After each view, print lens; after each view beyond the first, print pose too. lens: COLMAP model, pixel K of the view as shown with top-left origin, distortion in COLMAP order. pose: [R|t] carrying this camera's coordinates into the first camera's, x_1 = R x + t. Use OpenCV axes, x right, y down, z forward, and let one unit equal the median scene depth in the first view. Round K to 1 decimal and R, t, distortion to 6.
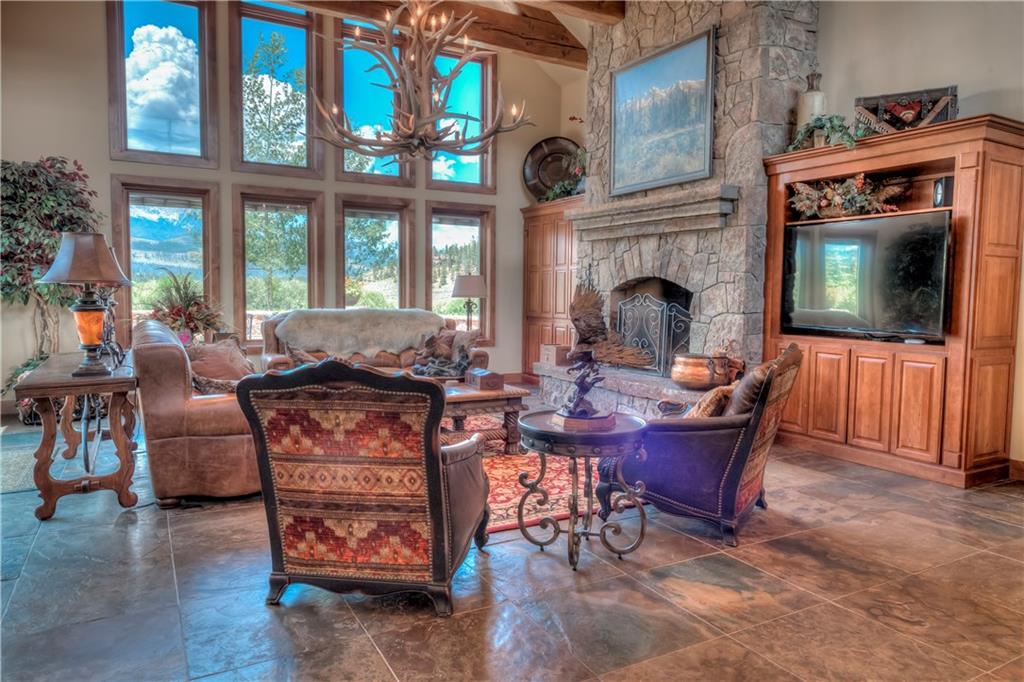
lens RADIAL K [[672.8, 0, 499.0], [0, 672.8, 345.2], [0, 0, 1]] dist [0.003762, -0.006604]
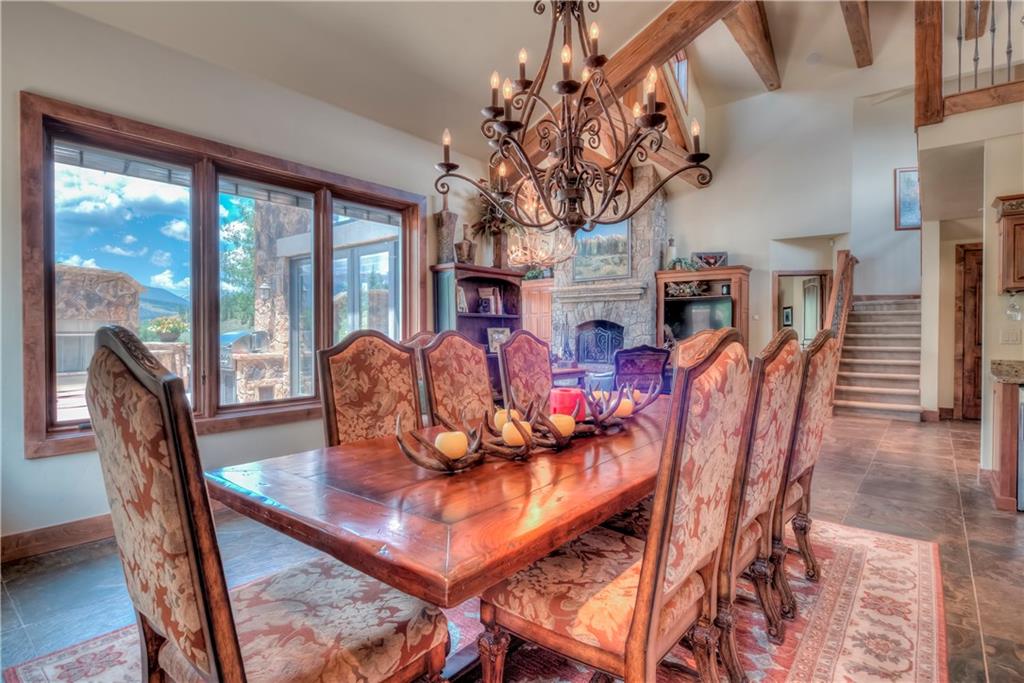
lens RADIAL K [[517.3, 0, 507.5], [0, 517.3, 343.5], [0, 0, 1]] dist [0.002039, -0.000749]
pose [[0.932637, -0.025129, 0.359940, -0.719852], [0.043699, 0.998095, -0.043547, 0.039019], [-0.358160, 0.056342, 0.931959, -0.500074]]
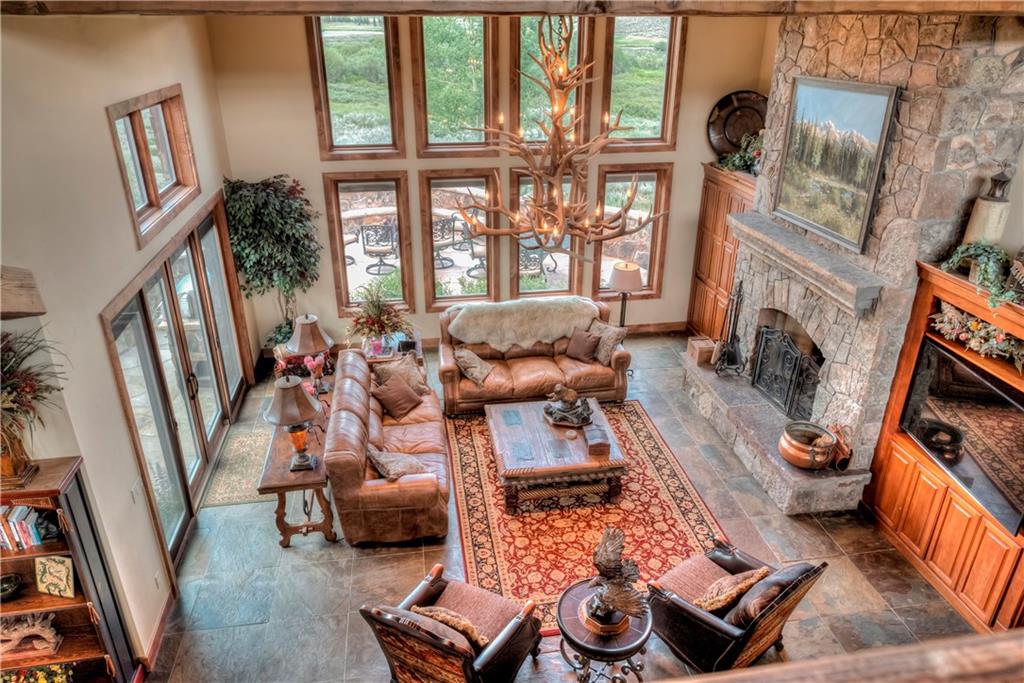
lens RADIAL K [[672.8, 0, 499.7], [0, 672.8, 349.0], [0, 0, 1]] dist [0.003762, -0.006604]
pose [[0.939516, 0.128135, -0.317634, 0.149631], [-0.004234, 0.931658, 0.363312, -0.452630], [0.342480, -0.339992, 0.875850, -0.039551]]
